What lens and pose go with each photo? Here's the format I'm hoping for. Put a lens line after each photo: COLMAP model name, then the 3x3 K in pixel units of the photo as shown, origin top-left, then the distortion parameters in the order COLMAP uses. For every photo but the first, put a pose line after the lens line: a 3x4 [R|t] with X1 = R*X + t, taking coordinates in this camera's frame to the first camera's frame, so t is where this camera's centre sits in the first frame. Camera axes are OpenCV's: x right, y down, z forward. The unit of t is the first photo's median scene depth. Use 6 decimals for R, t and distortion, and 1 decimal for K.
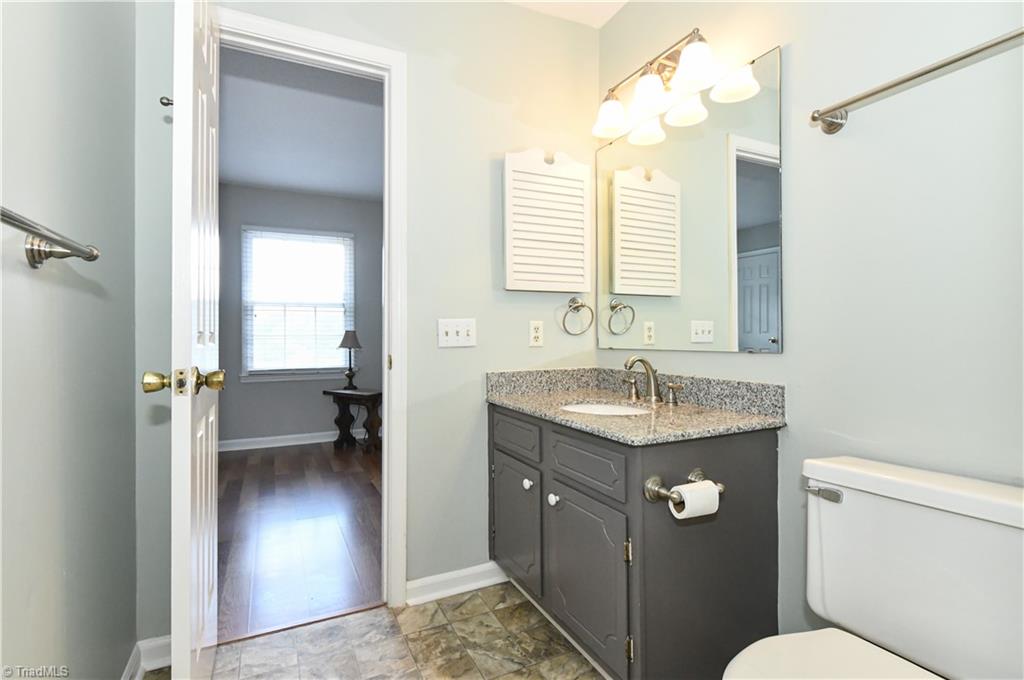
lens RADIAL K [[504.0, 0, 512.5], [0, 504.0, 342.8], [0, 0, 1]] dist [0.006507, -0.002311]
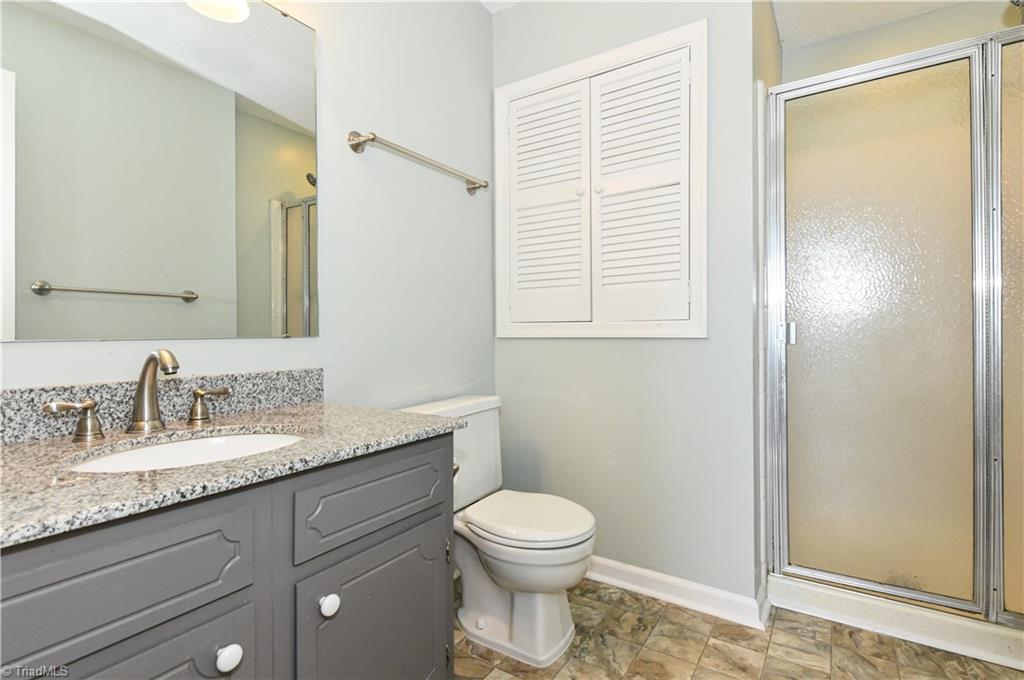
lens RADIAL K [[504.0, 0, 512.9], [0, 504.0, 332.6], [0, 0, 1]] dist [0.006507, -0.002311]
pose [[-0.504783, -0.003203, 0.863240, -0.445407], [0.014664, 0.999817, 0.012284, 0.004191], [-0.863122, 0.018860, -0.504644, 0.956337]]
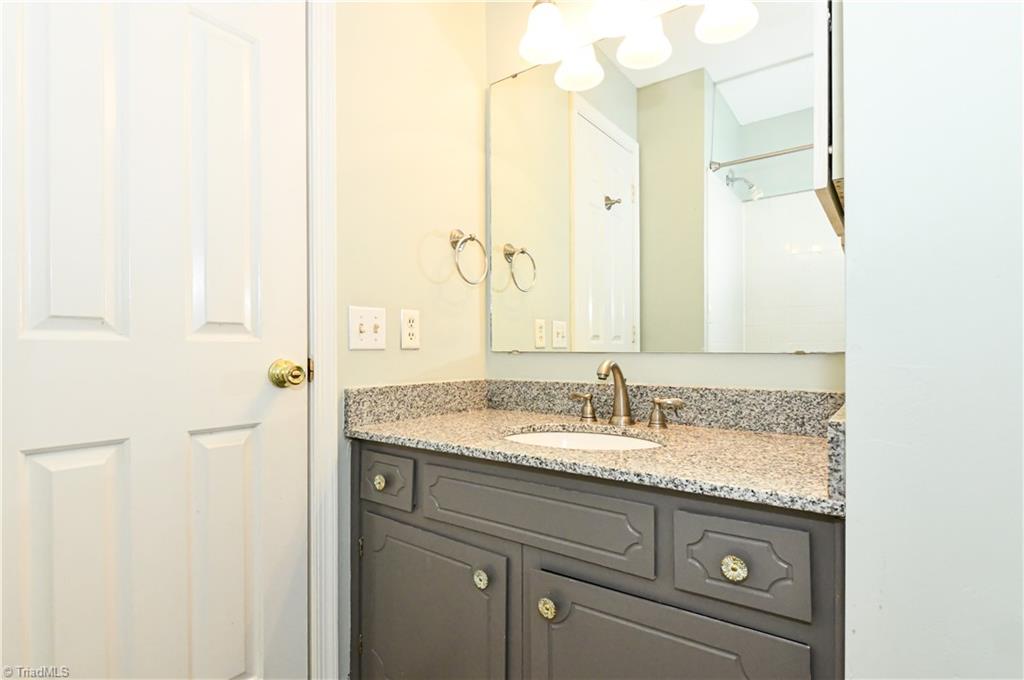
lens RADIAL K [[501.1, 0, 511.0], [0, 501.1, 340.5], [0, 0, 1]] dist [0.005222, -0.009098]
pose [[0.904976, 0.000452, 0.425462, -0.185018], [0.005993, 0.999887, -0.013809, 0.005634], [-0.425420, 0.015047, 0.904871, 0.418512]]
